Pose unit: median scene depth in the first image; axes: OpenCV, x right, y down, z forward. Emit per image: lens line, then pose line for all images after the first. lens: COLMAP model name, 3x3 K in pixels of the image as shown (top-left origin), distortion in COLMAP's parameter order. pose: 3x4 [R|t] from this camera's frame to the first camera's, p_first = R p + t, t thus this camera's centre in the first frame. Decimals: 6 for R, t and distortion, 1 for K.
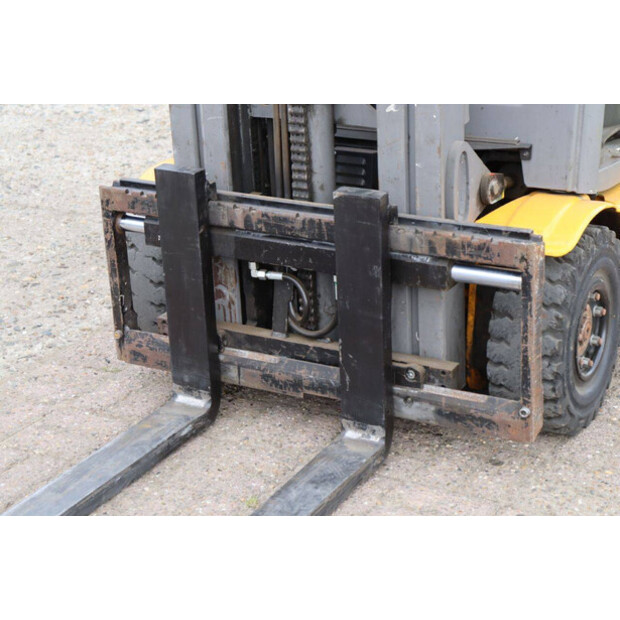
lens RADIAL K [[1461.9, 0, 315.1], [0, 1461.9, 311.3], [0, 0, 1]] dist [0.422400, 0.000000]
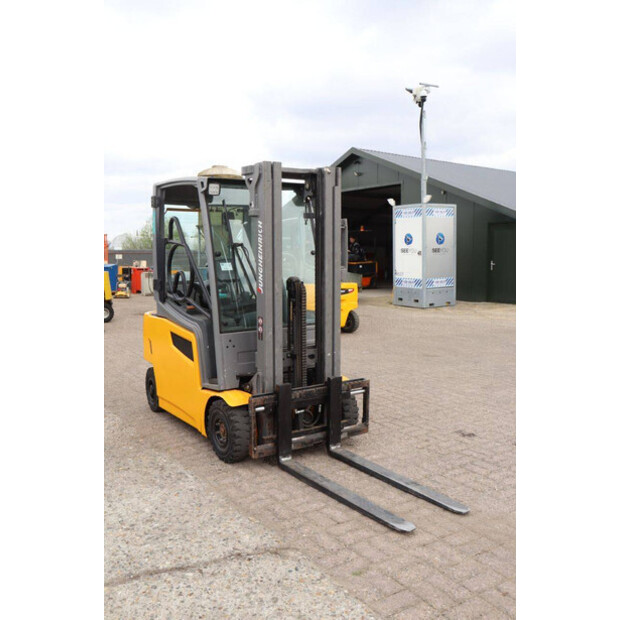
lens RADIAL K [[586.8, 0, 315.8], [0, 586.8, 315.0], [0, 0, 1]] dist [-0.075001, 0.000000]
pose [[0.438781, -0.064686, 0.896263, -1.199132], [0.308948, 0.947462, -0.082871, -0.111730], [-0.843814, 0.313261, 0.435713, 0.325991]]
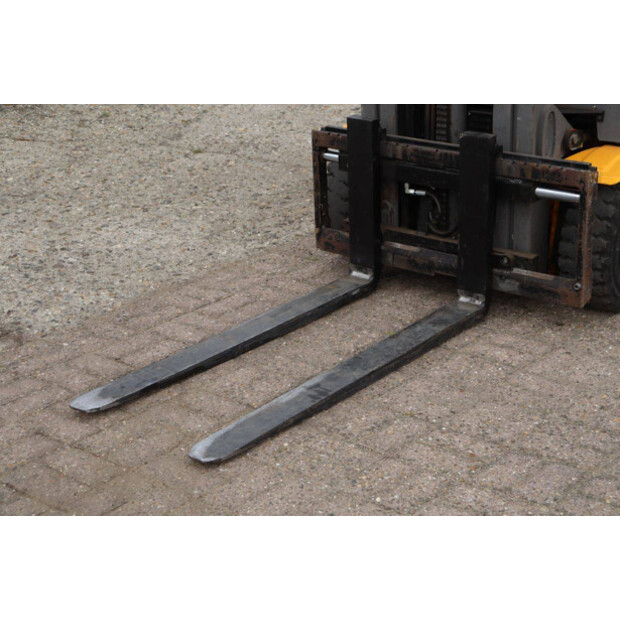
lens RADIAL K [[1256.1, 0, 314.3], [0, 1256.1, 318.9], [0, 0, 1]] dist [0.277215, 0.000000]
pose [[0.985654, 0.071378, -0.152942, 0.072599], [-0.069848, 0.997439, 0.015361, 0.093090], [0.153647, -0.004458, 0.988116, -0.299160]]
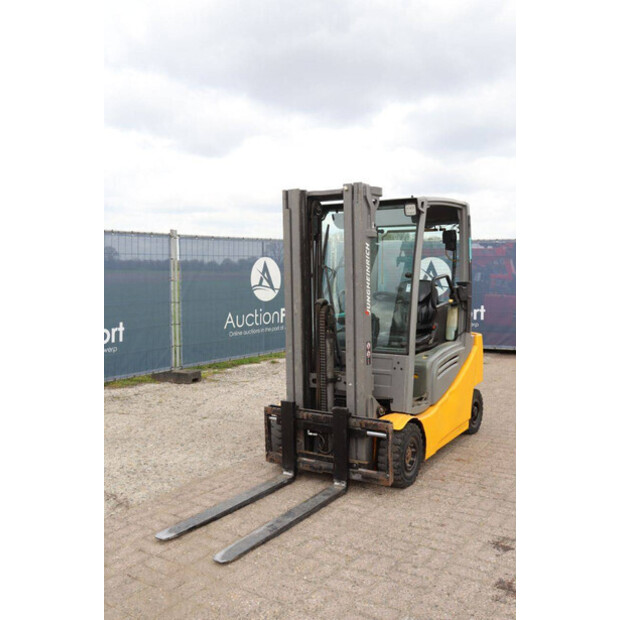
lens RADIAL K [[612.8, 0, 310.4], [0, 612.8, 314.2], [0, 0, 1]] dist [-0.073116, 0.000000]
pose [[0.997539, 0.030498, -0.063136, 0.041100], [-0.047562, 0.955934, -0.289703, 0.116598], [0.051518, 0.291993, 0.955032, -0.395565]]
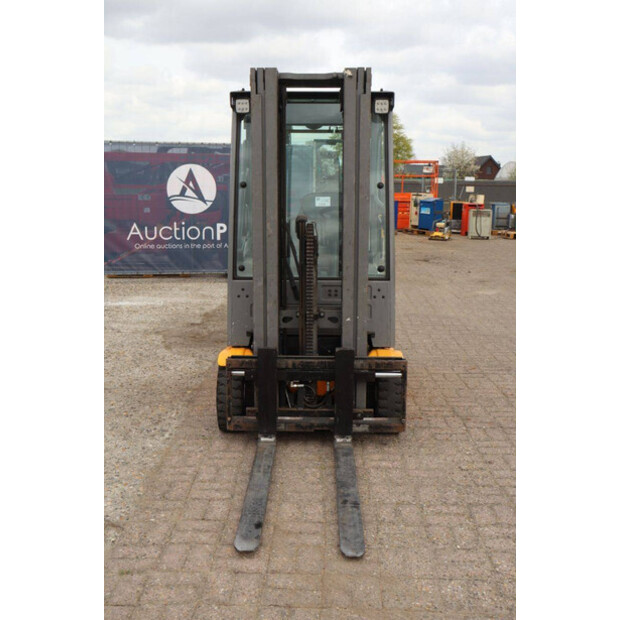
lens RADIAL K [[739.9, 0, 307.5], [0, 739.9, 314.6], [0, 0, 1]] dist [0.003694, 0.000000]
pose [[0.880193, -0.044540, 0.472521, -0.645340], [0.135285, 0.977830, -0.159834, 0.065958], [-0.454927, 0.204610, 0.866704, -0.191424]]
